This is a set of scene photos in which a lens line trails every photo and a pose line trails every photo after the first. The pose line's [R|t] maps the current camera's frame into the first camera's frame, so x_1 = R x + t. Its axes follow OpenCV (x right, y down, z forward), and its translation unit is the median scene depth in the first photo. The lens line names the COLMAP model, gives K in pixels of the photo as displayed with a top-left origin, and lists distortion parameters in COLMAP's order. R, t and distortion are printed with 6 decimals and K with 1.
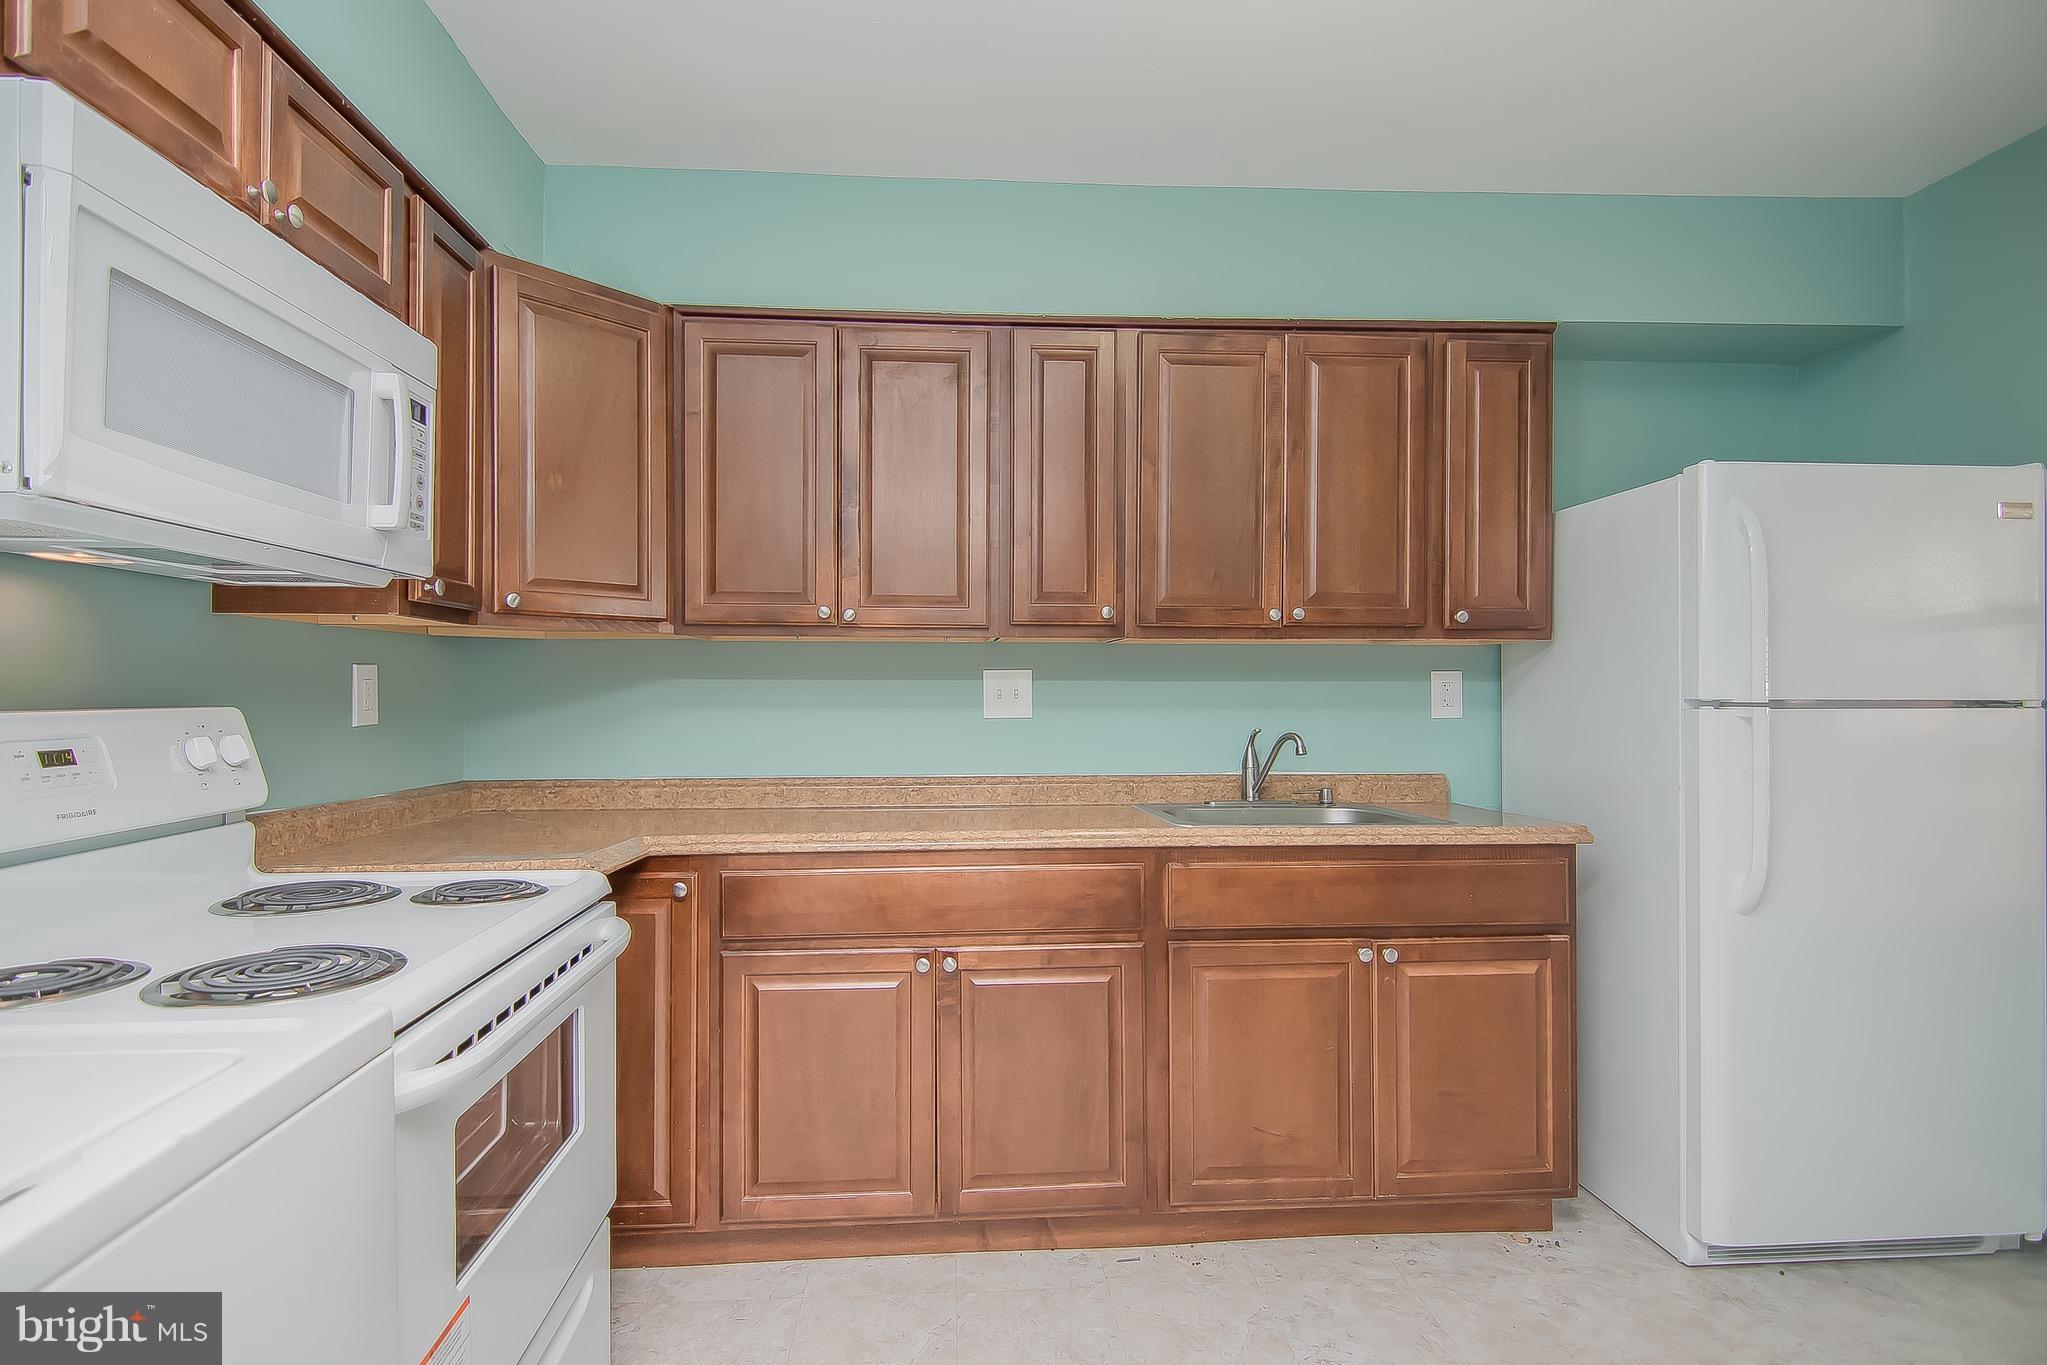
lens RADIAL K [[988.6, 0, 1023.5], [0, 988.6, 682.5], [0, 0, 1]] dist [0.003113, -0.015798]
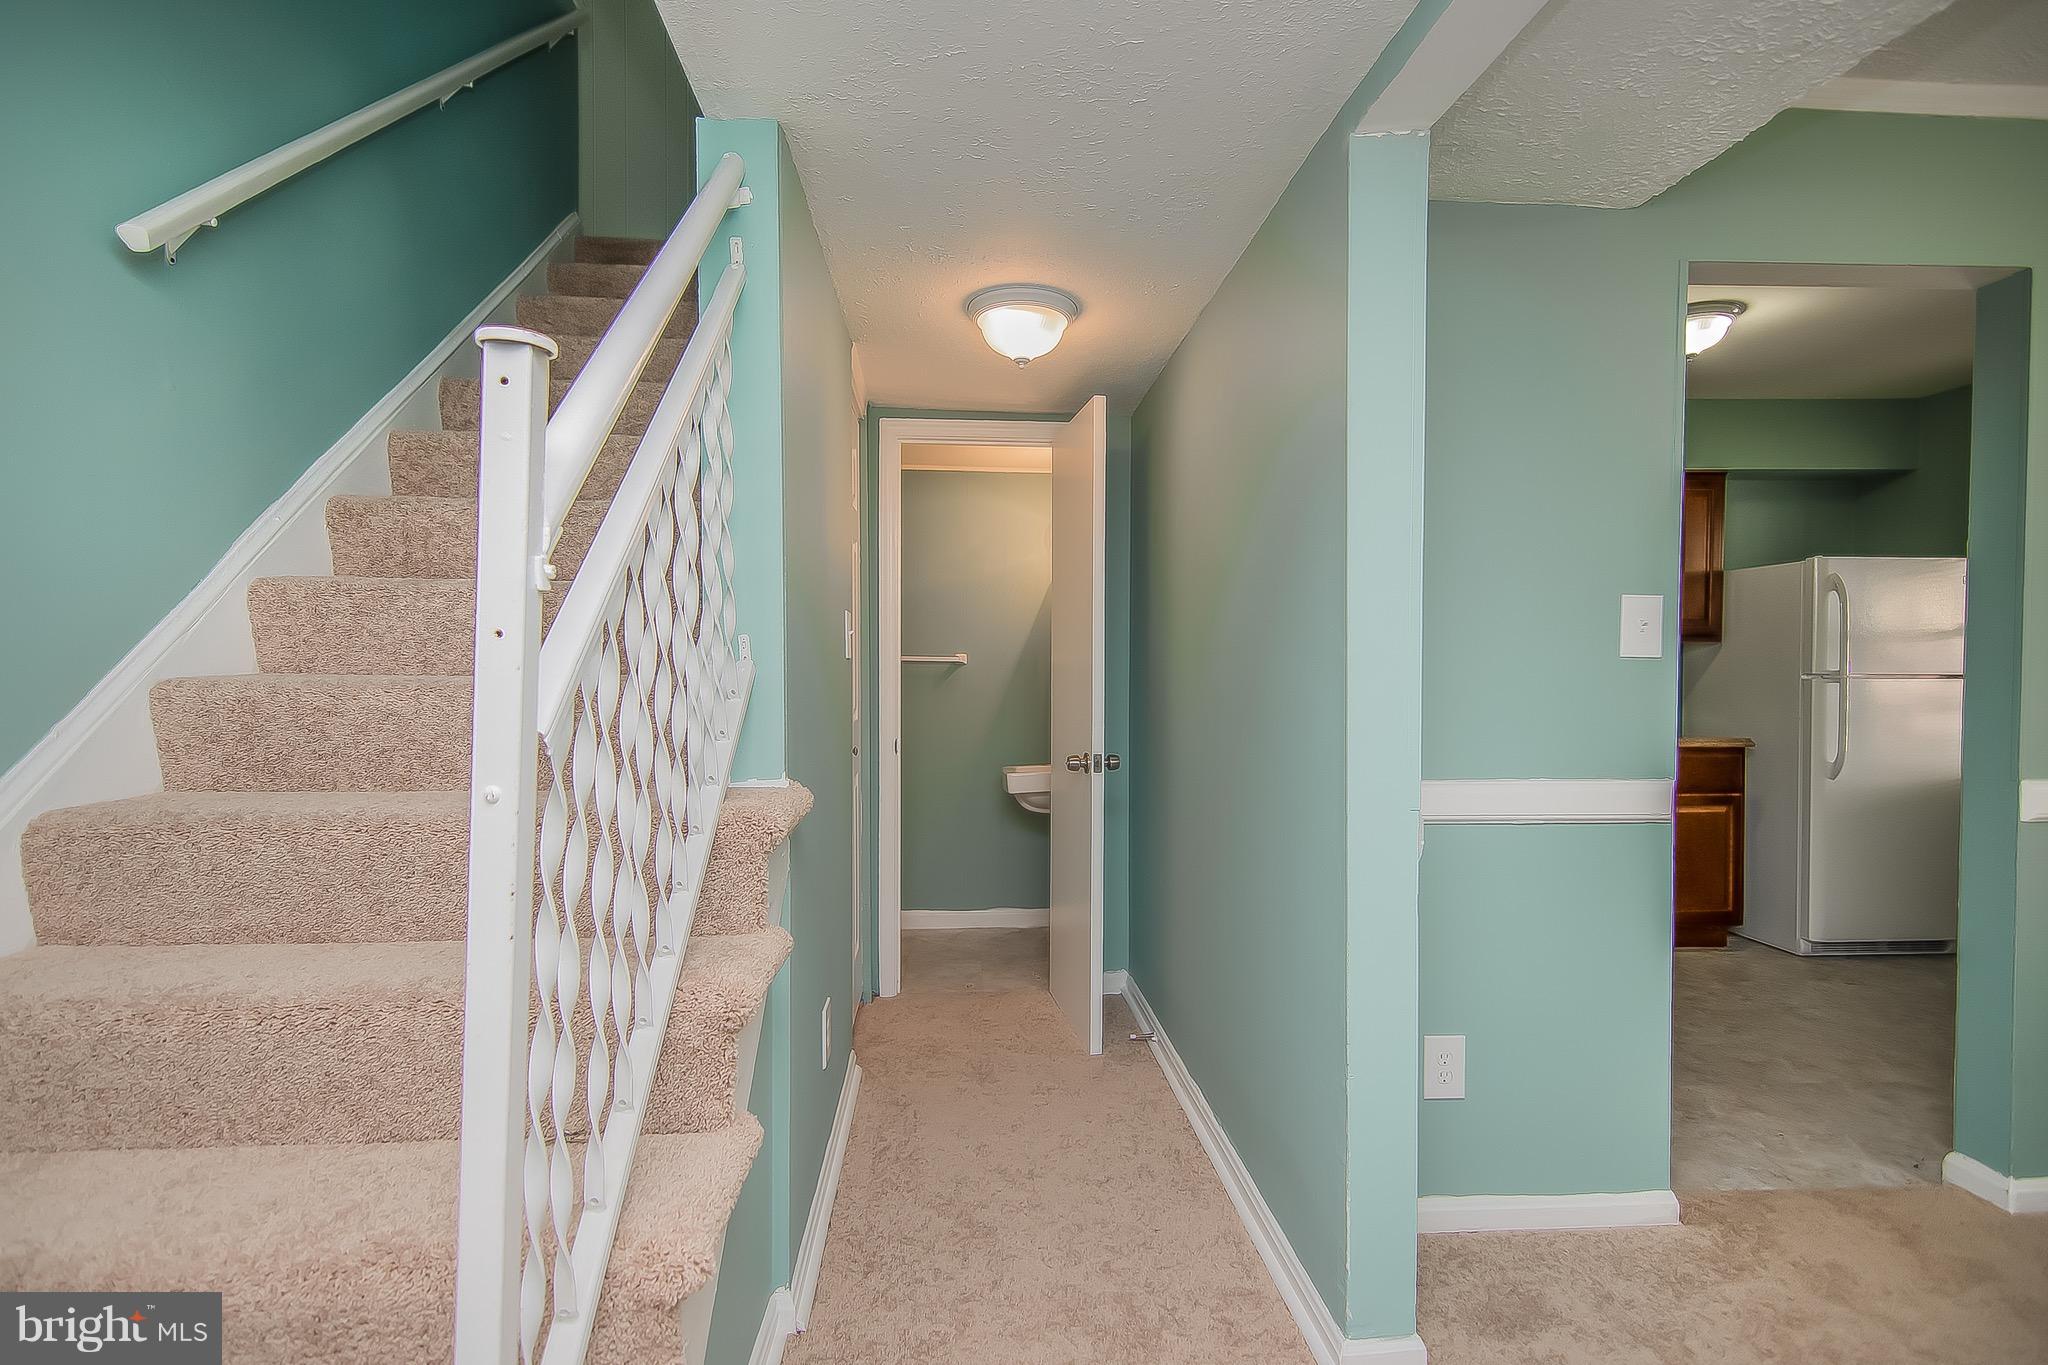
lens RADIAL K [[975.3, 0, 1024.0], [0, 975.3, 682.5], [0, 0, 1]] dist [-0.035707, 0.011198]
pose [[0.999943, 0.001149, -0.010602, -0.859073], [-0.000811, 0.999492, 0.031858, -0.026532], [0.010634, -0.031848, 0.999436, -0.923041]]
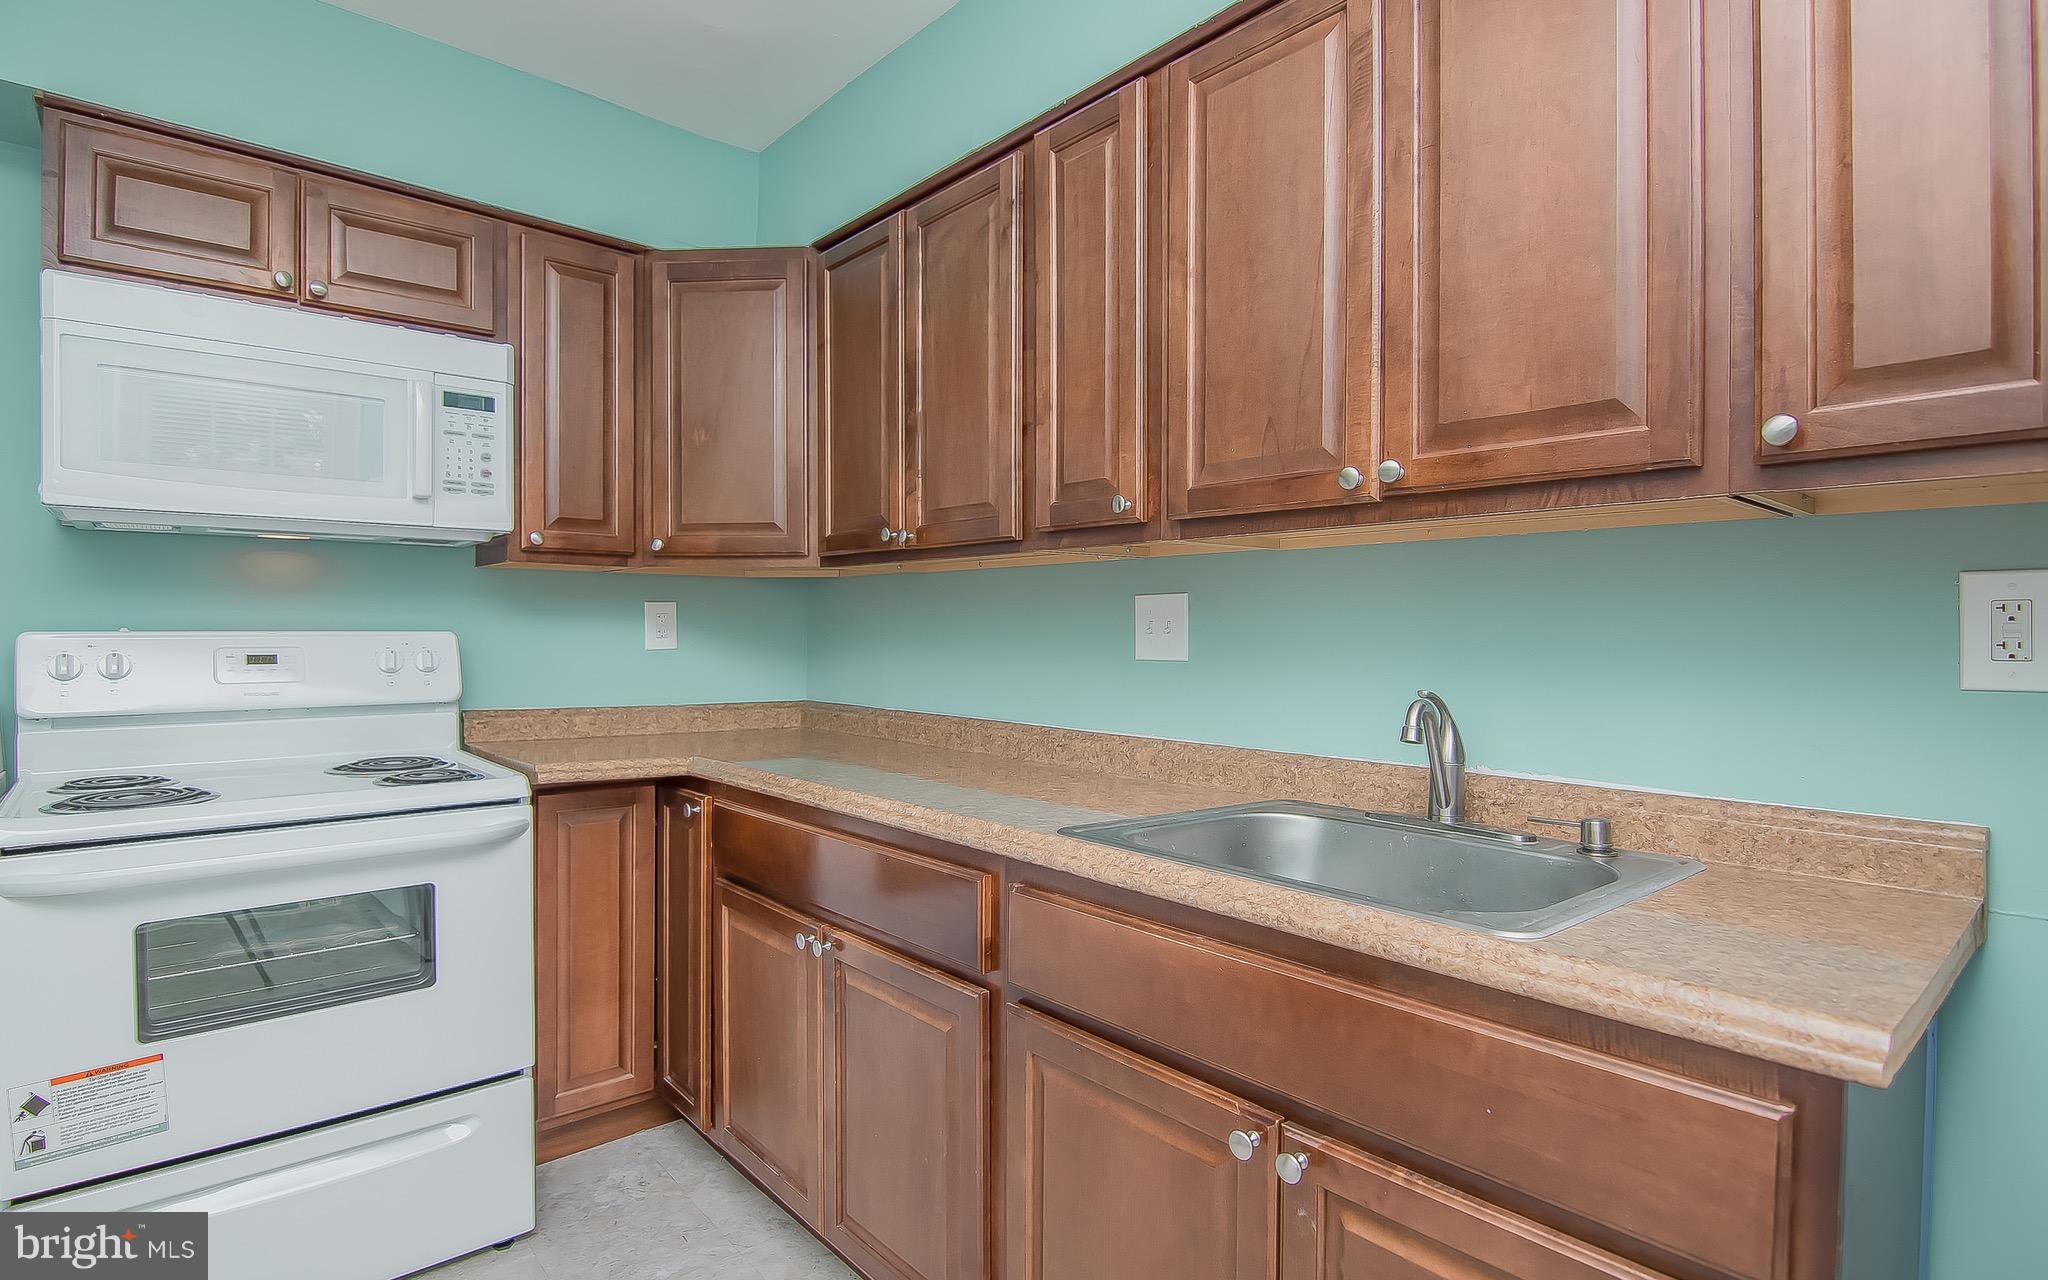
lens RADIAL K [[1008.9, 0, 1024.0], [0, 1008.9, 640.0], [0, 0, 1]] dist [-0.003360, -0.000165]
pose [[0.603941, 0.010094, -0.796965, 0.731872], [-0.000055, 0.999920, 0.012623, 0.015690], [0.797029, -0.007580, 0.603893, 0.653988]]
